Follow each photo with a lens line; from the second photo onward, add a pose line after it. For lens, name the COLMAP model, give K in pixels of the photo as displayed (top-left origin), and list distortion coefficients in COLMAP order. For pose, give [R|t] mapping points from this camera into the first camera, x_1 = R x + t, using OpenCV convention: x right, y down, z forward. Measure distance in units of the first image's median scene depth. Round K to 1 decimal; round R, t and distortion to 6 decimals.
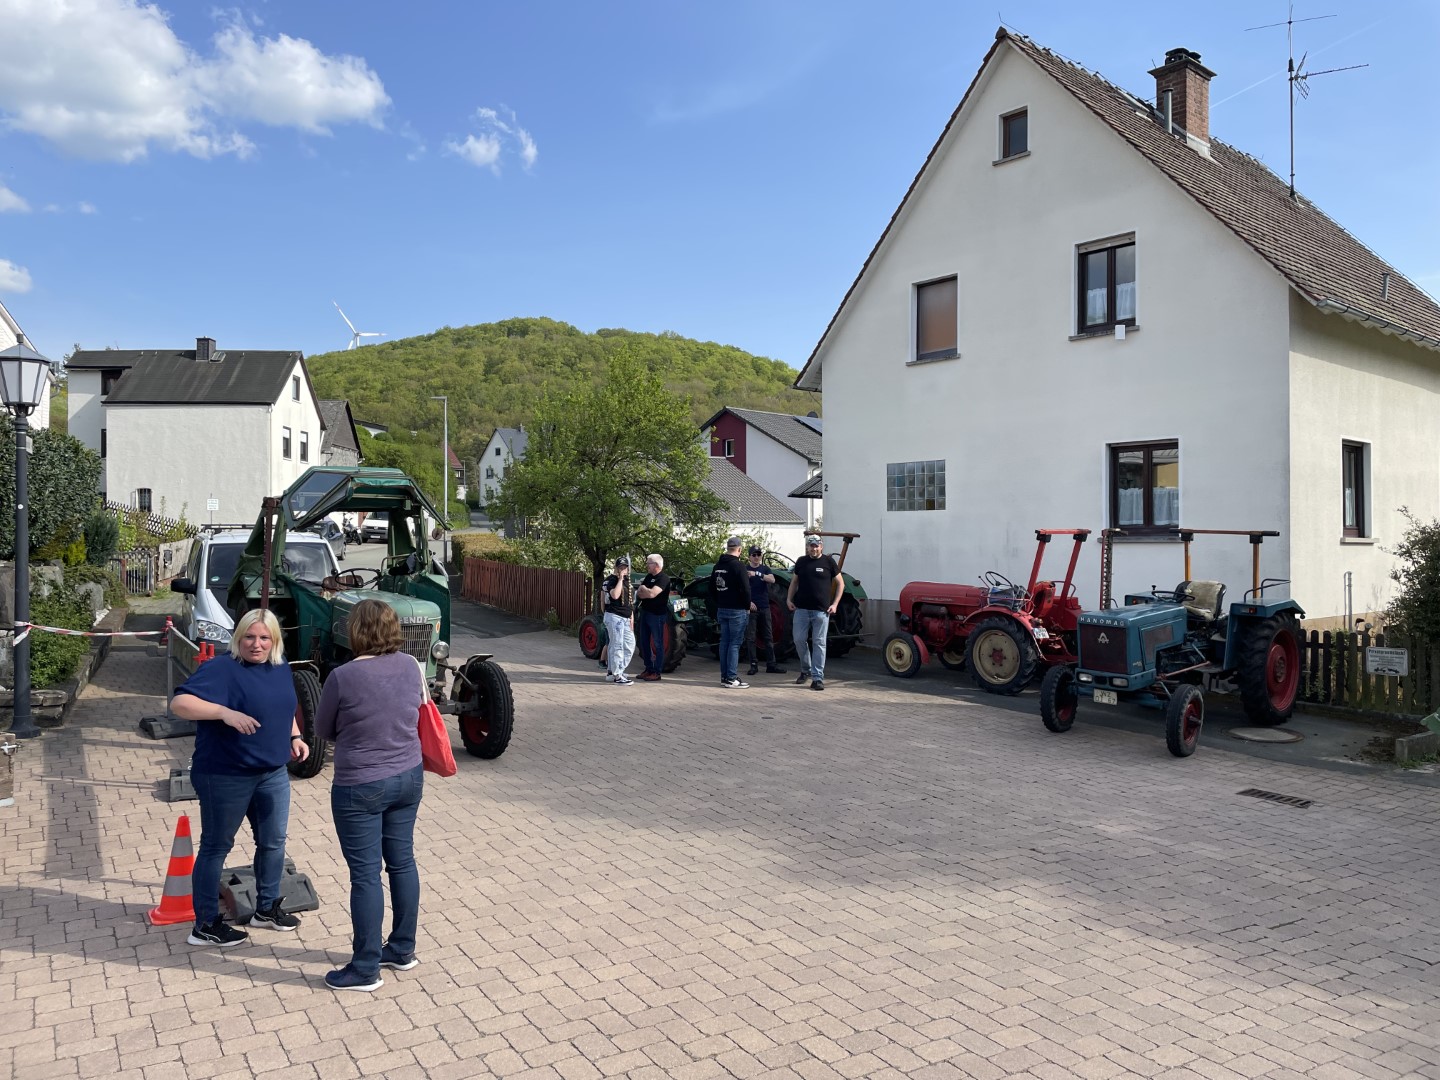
lens RADIAL K [[1094.0, 0, 729.5], [0, 1094.0, 508.8], [0, 0, 1]] dist [0.085302, -0.111014]
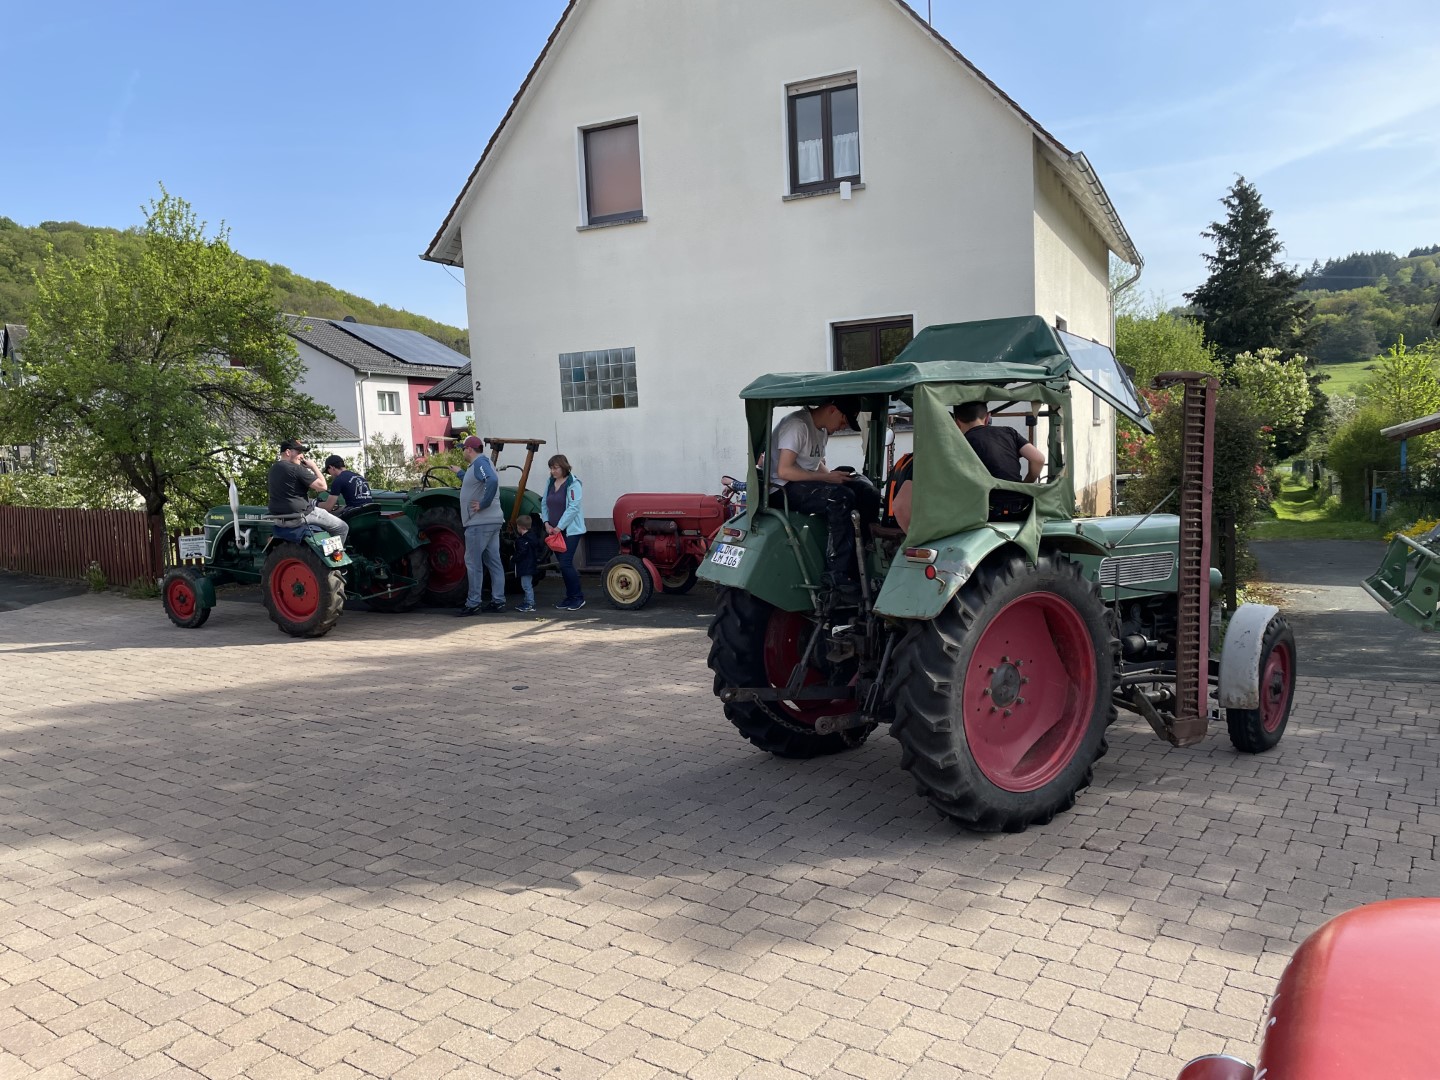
lens RADIAL K [[1094.0, 0, 713.8], [0, 1094.0, 537.8], [0, 0, 1]] dist [0.085302, -0.111014]
pose [[0.916347, -0.076972, 0.392917, -0.089300], [0.036160, 0.993246, 0.110246, 0.009939], [-0.398749, -0.086815, 0.912941, 0.198530]]
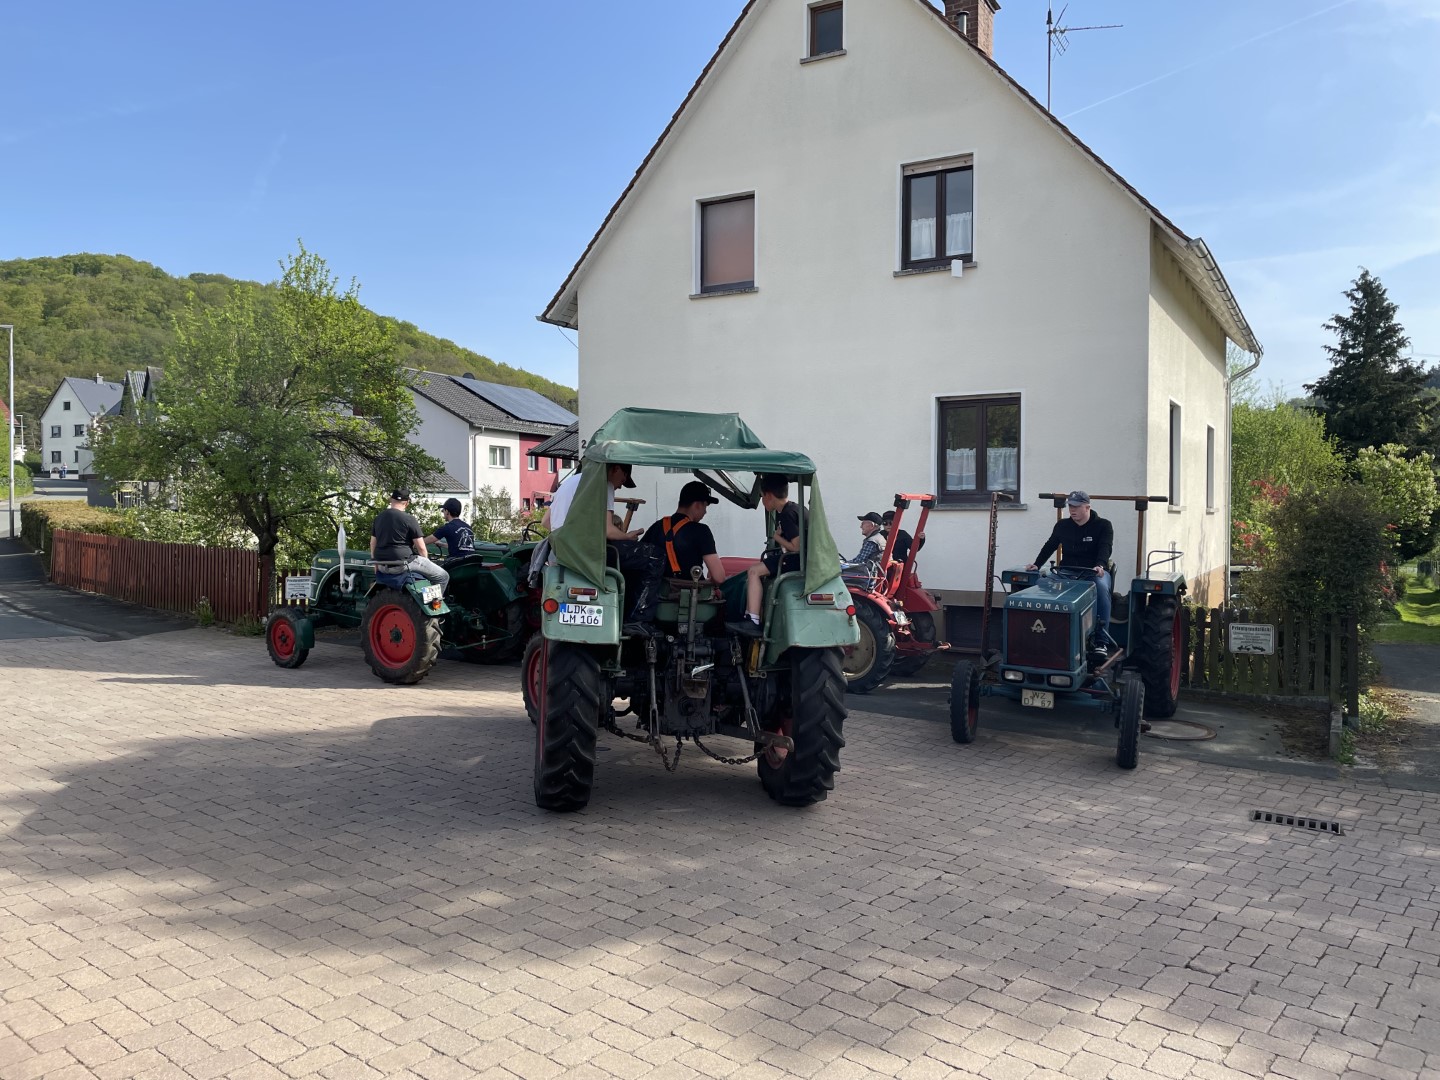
lens RADIAL K [[1094.0, 0, 736.5], [0, 1094.0, 517.8], [0, 0, 1]] dist [0.085302, -0.111014]
pose [[0.943301, 0.001355, 0.331936, -0.085569], [-0.012320, 0.999446, 0.030930, 0.010228], [-0.331710, -0.033266, 0.942795, 0.203641]]
